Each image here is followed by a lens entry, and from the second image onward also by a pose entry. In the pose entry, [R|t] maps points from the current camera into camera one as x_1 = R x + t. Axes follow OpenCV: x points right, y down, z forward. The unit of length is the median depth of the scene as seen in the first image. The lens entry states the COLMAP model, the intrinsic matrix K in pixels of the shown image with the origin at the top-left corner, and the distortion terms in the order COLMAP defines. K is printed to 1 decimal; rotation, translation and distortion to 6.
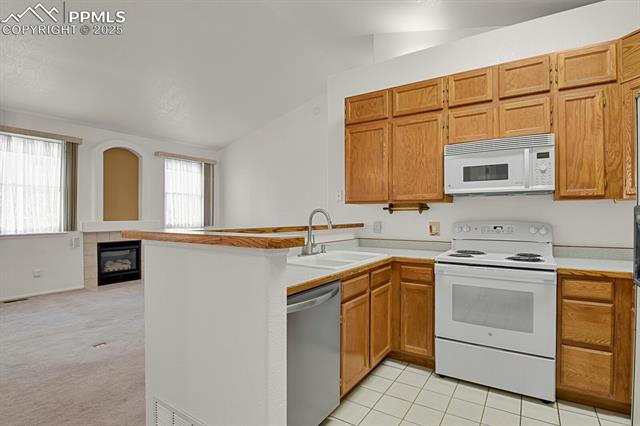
lens RADIAL K [[315.7, 0, 319.2], [0, 315.7, 214.0], [0, 0, 1]] dist [-0.029386, -0.001110]
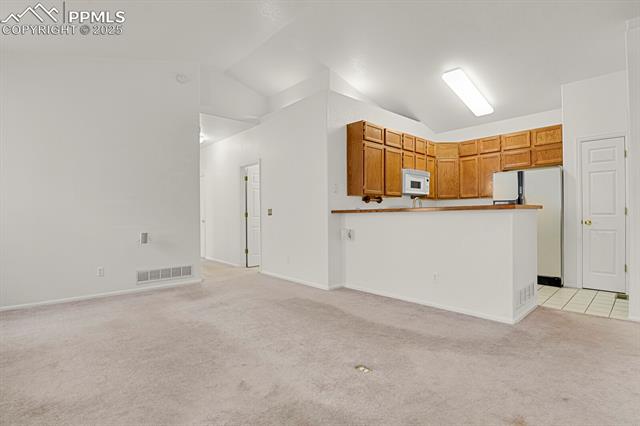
lens RADIAL K [[315.7, 0, 320.1], [0, 315.7, 213.6], [0, 0, 1]] dist [-0.029386, -0.001110]
pose [[0.233717, 0.007347, 0.972277, -0.647098], [0.004507, 0.999953, -0.008640, 0.031117], [-0.972294, 0.006401, 0.233673, 0.424821]]
